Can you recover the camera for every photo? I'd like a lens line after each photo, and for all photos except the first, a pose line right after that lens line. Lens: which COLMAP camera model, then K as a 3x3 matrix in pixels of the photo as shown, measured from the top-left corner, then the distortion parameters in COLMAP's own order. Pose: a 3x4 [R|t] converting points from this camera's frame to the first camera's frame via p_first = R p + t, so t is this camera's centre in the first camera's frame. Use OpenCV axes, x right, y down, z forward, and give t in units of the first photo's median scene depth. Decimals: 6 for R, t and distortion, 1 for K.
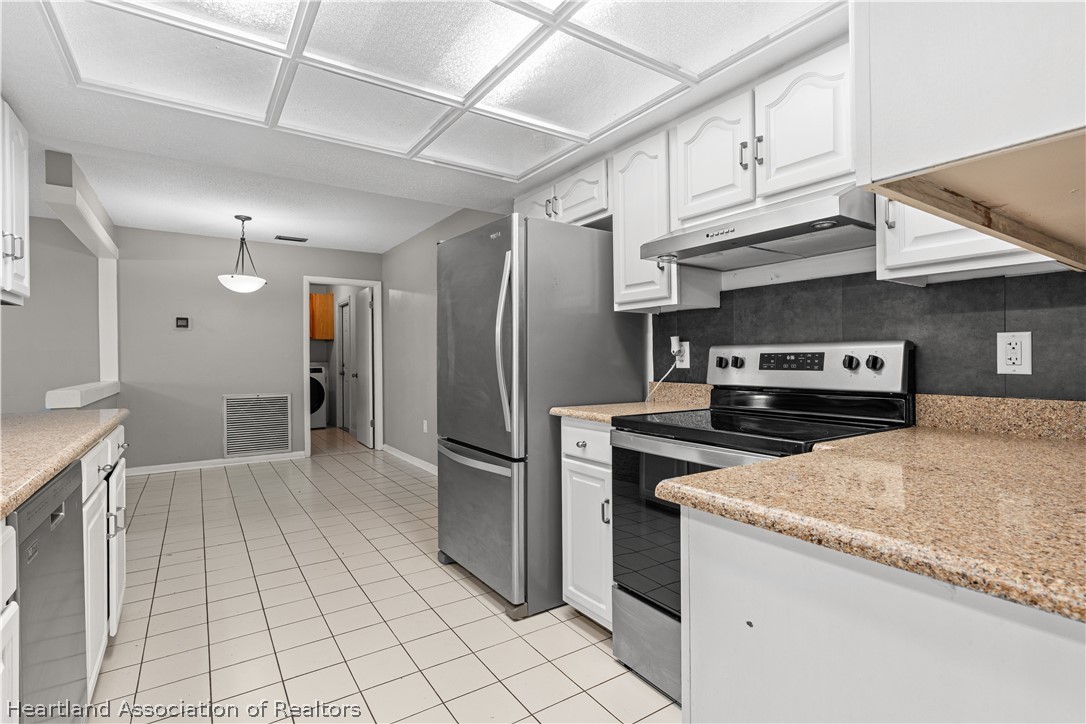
lens RADIAL K [[527.2, 0, 544.1], [0, 527.2, 357.1], [0, 0, 1]] dist [0.000988, 0.000110]
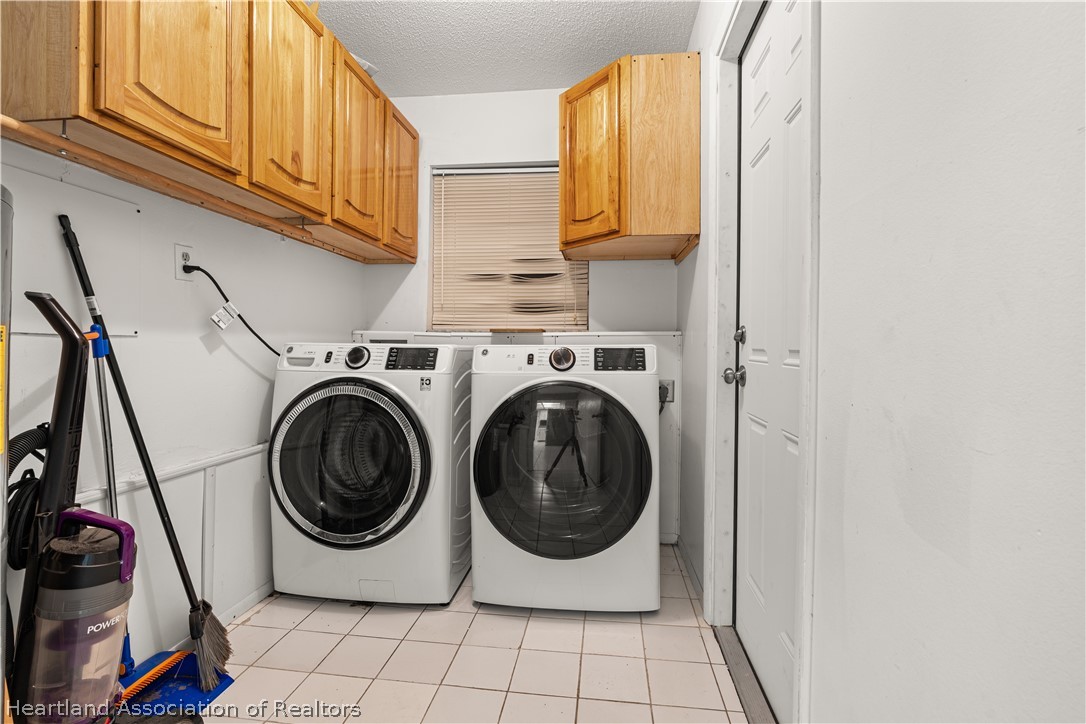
lens RADIAL K [[491.3, 0, 546.2], [0, 491.3, 364.1], [0, 0, 1]] dist [-0.002660, 0.000898]
pose [[0.742408, 0.009887, -0.669875, -0.307963], [-0.014423, 0.999895, -0.001227, 0.027322], [0.669793, 0.010572, 0.742473, 0.805916]]
